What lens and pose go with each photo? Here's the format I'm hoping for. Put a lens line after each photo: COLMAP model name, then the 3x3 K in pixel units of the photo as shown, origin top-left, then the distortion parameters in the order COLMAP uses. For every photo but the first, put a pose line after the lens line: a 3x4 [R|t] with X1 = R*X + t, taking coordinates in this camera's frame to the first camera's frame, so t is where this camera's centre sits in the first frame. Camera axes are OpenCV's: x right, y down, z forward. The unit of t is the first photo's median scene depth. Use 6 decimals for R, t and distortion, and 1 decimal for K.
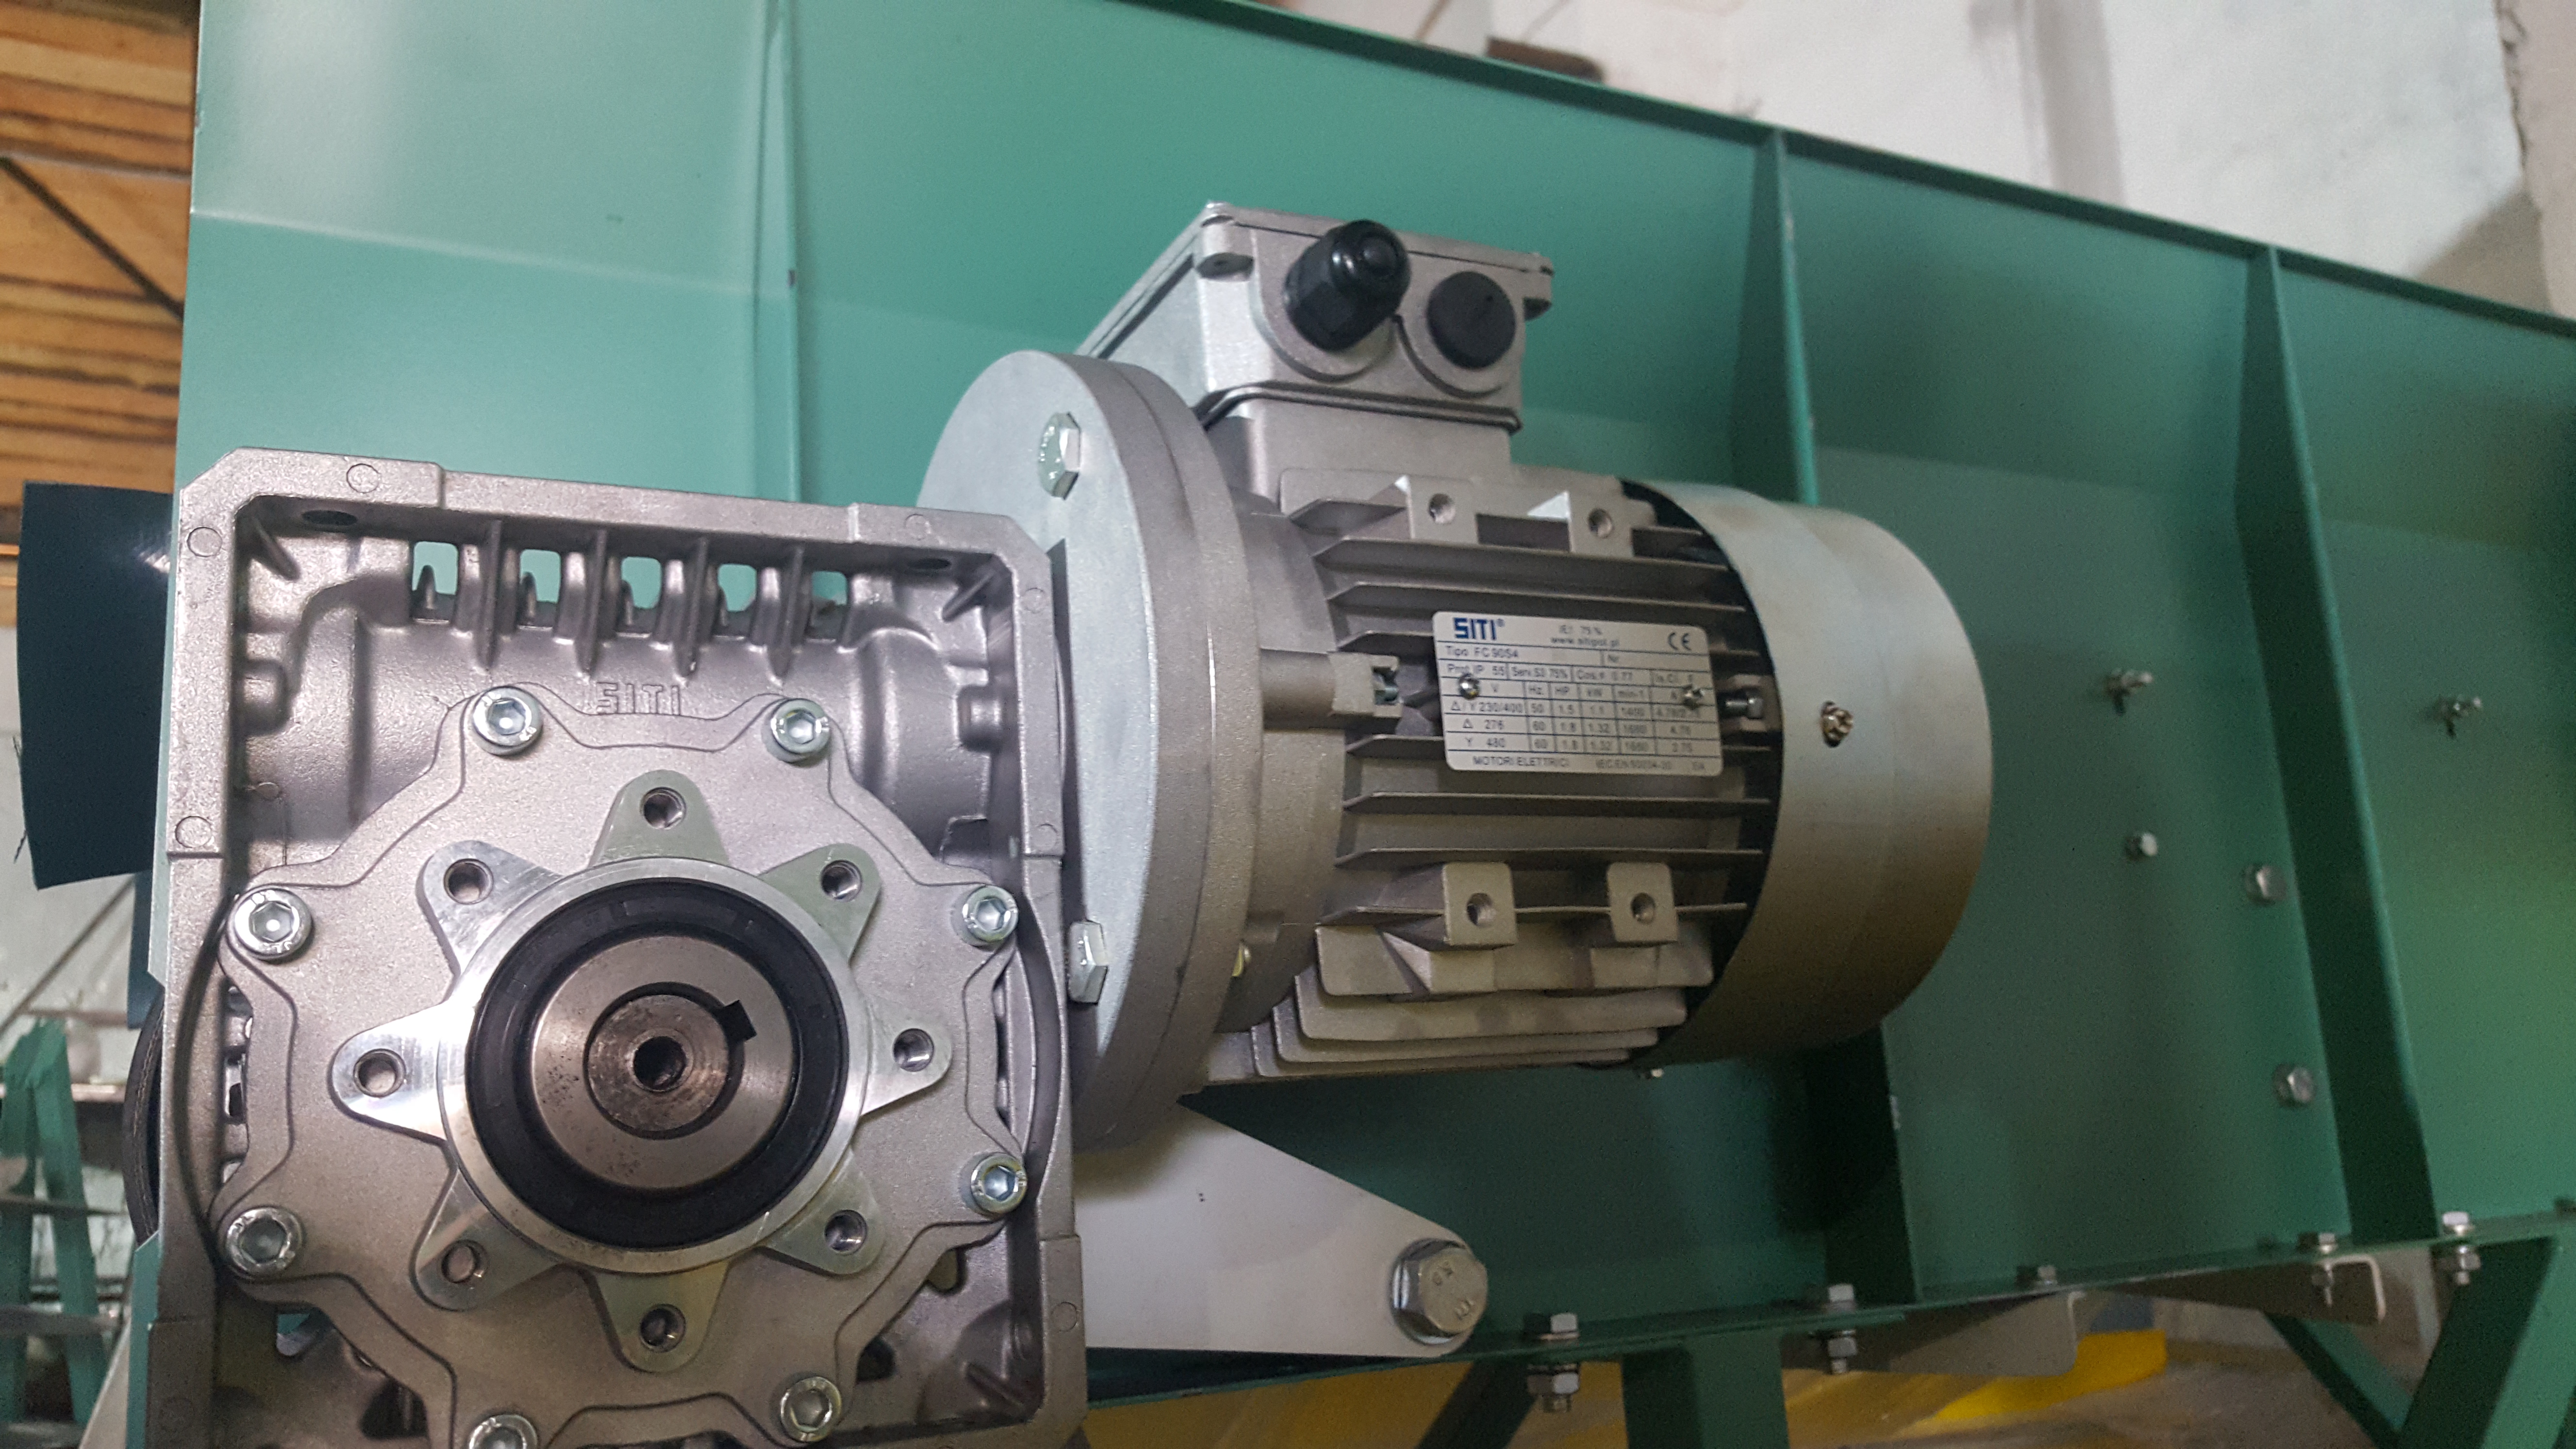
lens RADIAL K [[1993.6, 0, 1288.0], [0, 1993.6, 724.5], [0, 0, 1]] dist [-0.004536, -0.005437]
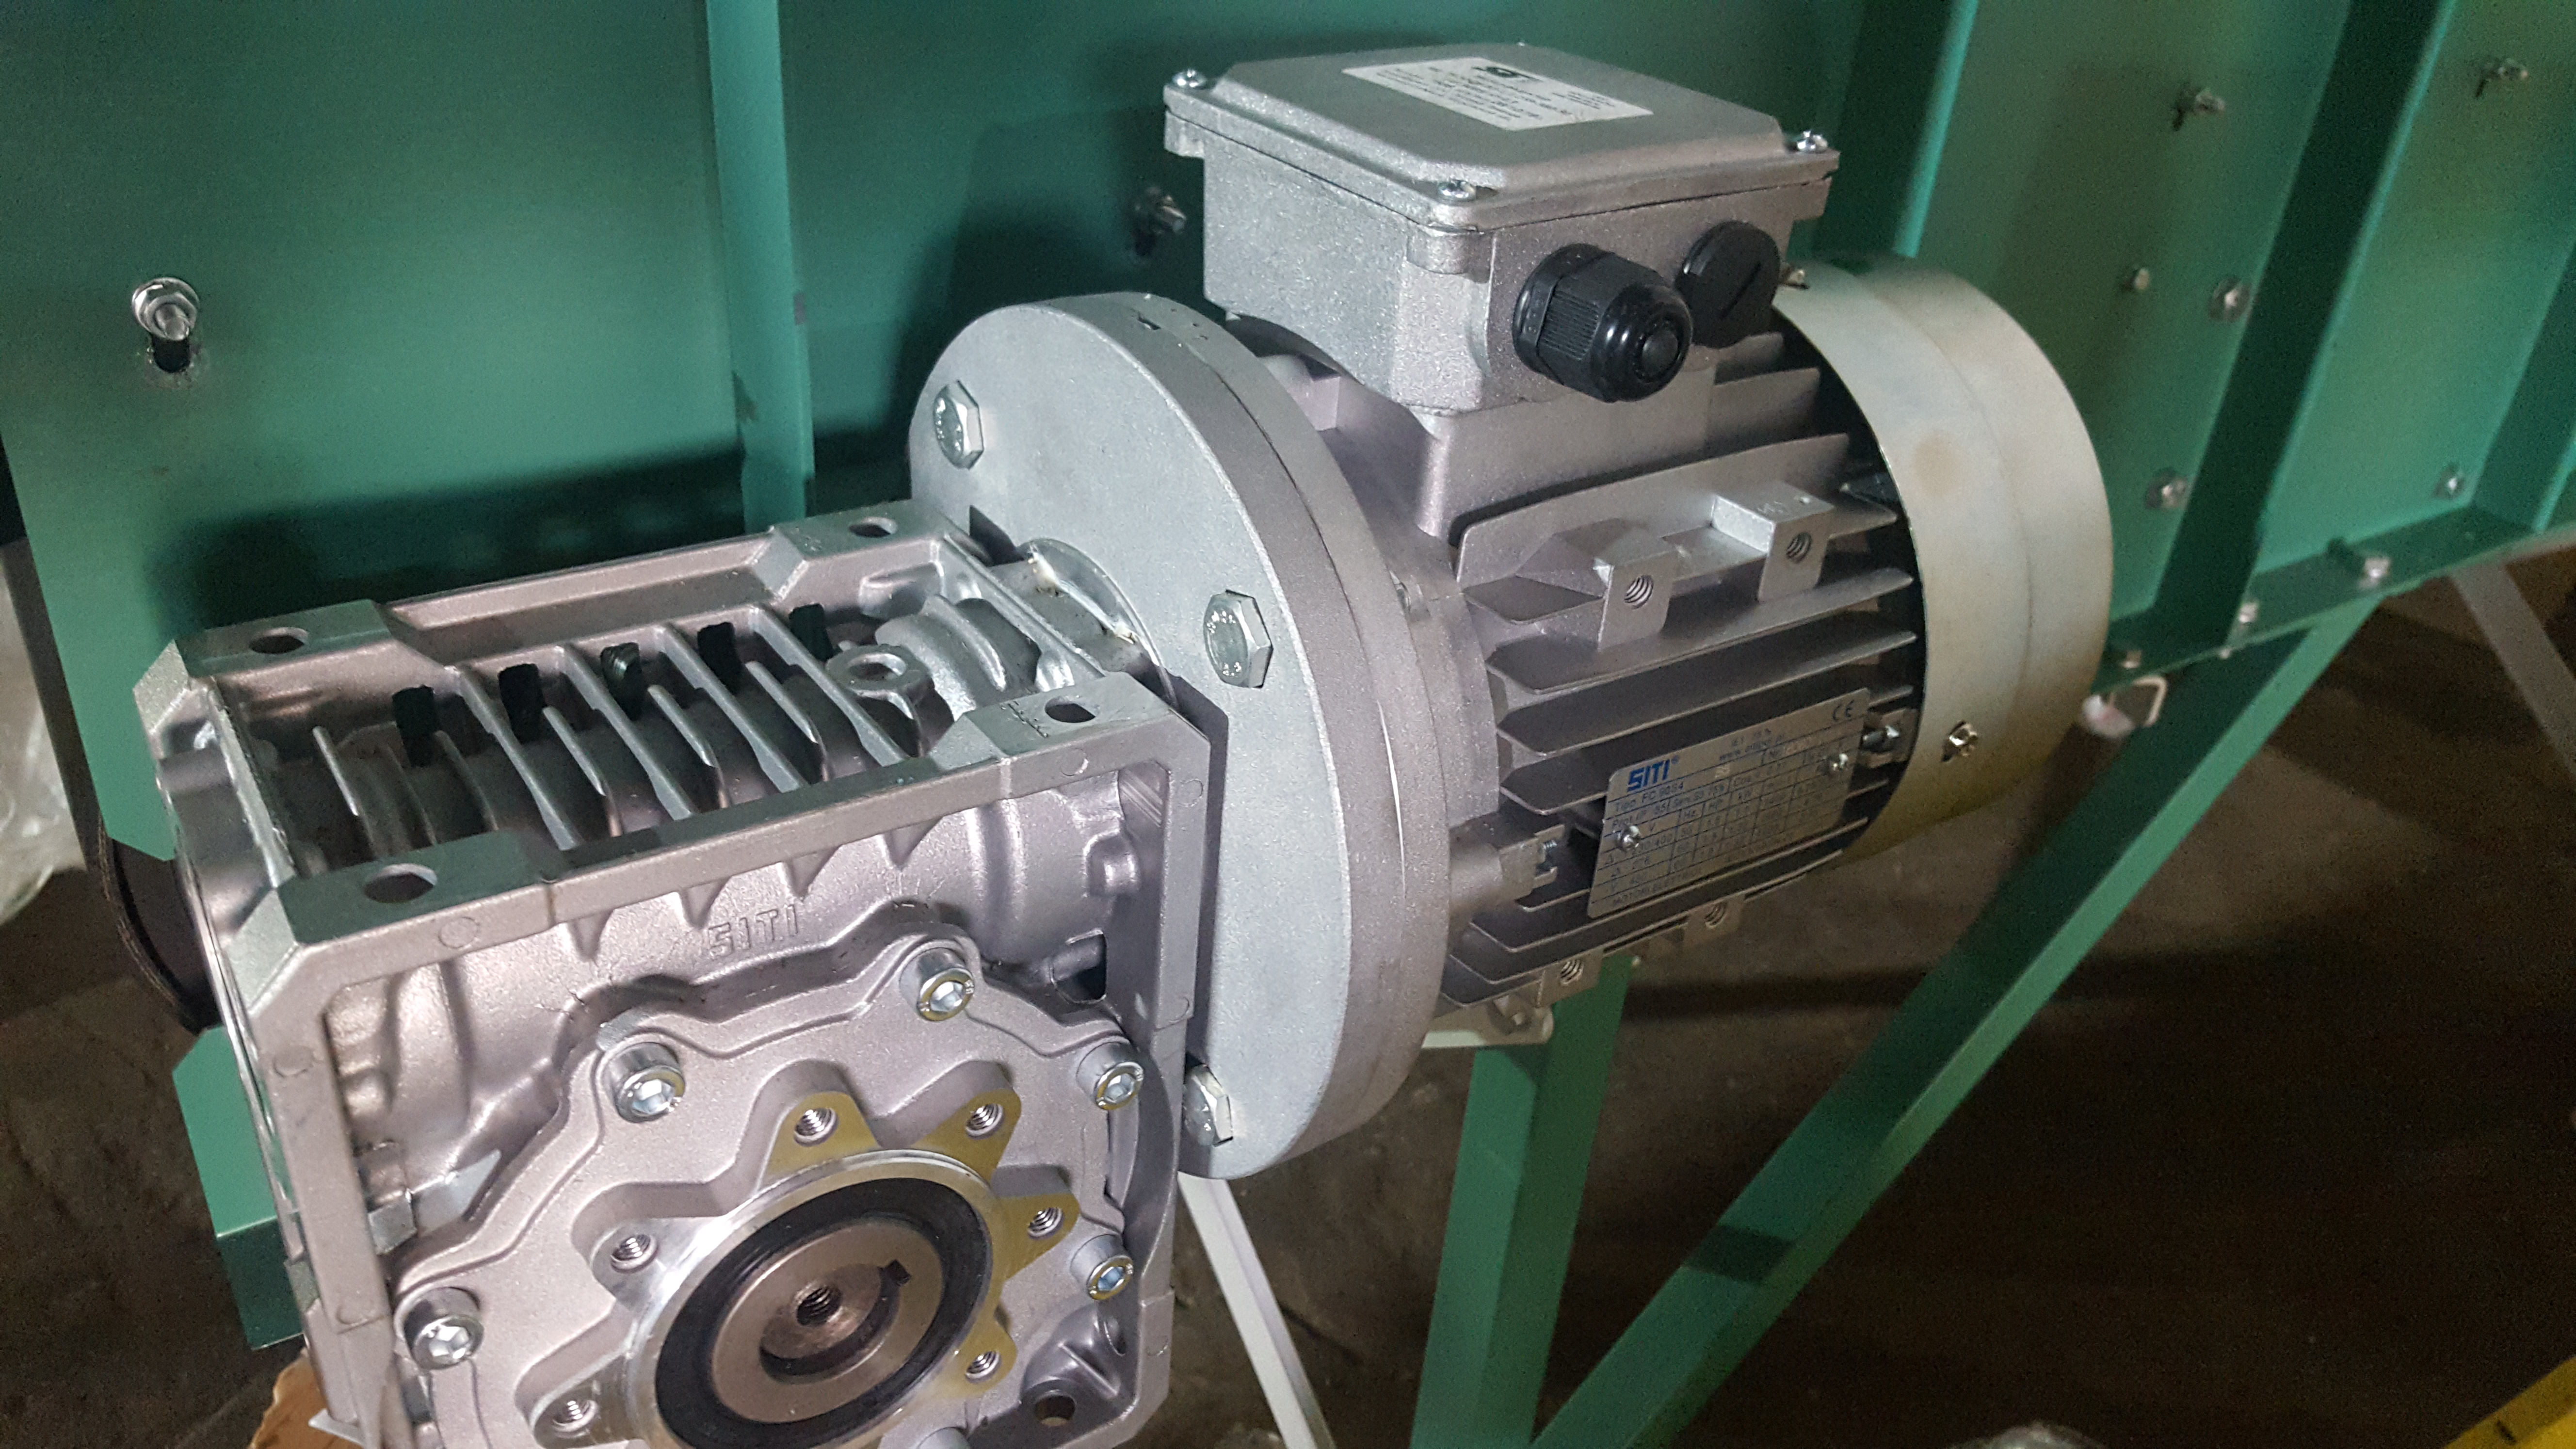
lens RADIAL K [[1929.9, 0, 1255.8], [0, 1929.9, 719.6], [0, 0, 1]] dist [-0.003907, -0.006698]
pose [[0.986572, 0.067740, 0.148617, -0.208740], [-0.149270, 0.743275, 0.652120, -0.592814], [-0.066289, -0.665547, 0.743406, 0.355667]]
